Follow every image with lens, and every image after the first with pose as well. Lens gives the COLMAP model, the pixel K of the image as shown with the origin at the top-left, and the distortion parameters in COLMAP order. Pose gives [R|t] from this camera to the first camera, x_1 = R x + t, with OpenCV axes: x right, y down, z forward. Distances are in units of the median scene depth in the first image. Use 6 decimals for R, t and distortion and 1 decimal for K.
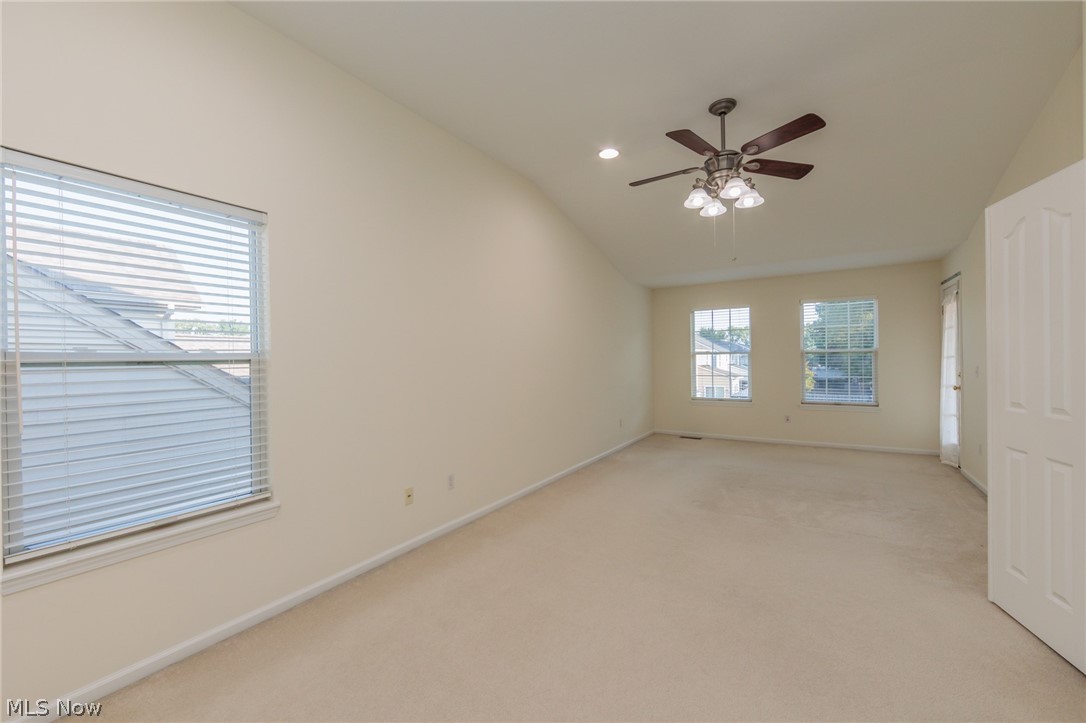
lens RADIAL K [[435.7, 0, 543.0], [0, 435.7, 361.5], [0, 0, 1]] dist [-0.002240, -0.000507]
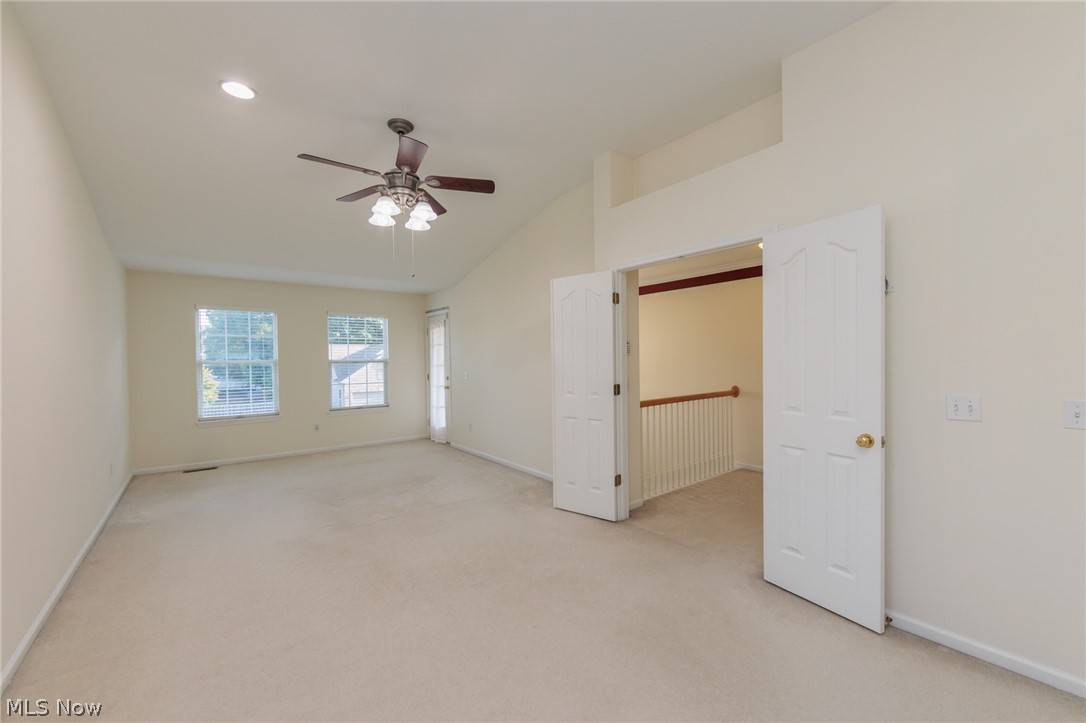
lens RADIAL K [[431.5, 0, 548.9], [0, 431.5, 361.6], [0, 0, 1]] dist [-0.004001, -0.000075]
pose [[0.332016, 0.003574, 0.943267, -0.251031], [0.015891, 0.999830, -0.009382, -0.004540], [-0.943140, 0.018104, 0.331903, 0.190299]]
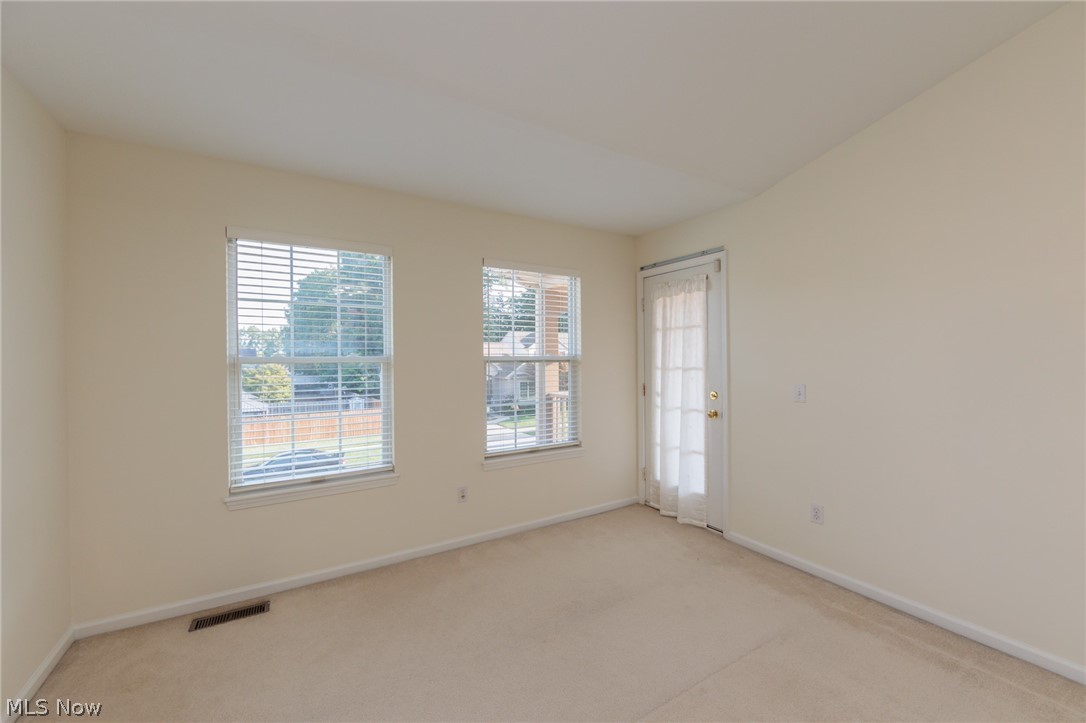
lens RADIAL K [[431.5, 0, 548.9], [0, 431.5, 361.6], [0, 0, 1]] dist [-0.004001, -0.000075]
pose [[0.443944, 0.005020, 0.896041, 0.200651], [0.008750, 0.999912, -0.009937, -0.016892], [-0.896012, 0.012252, 0.443861, 0.846967]]
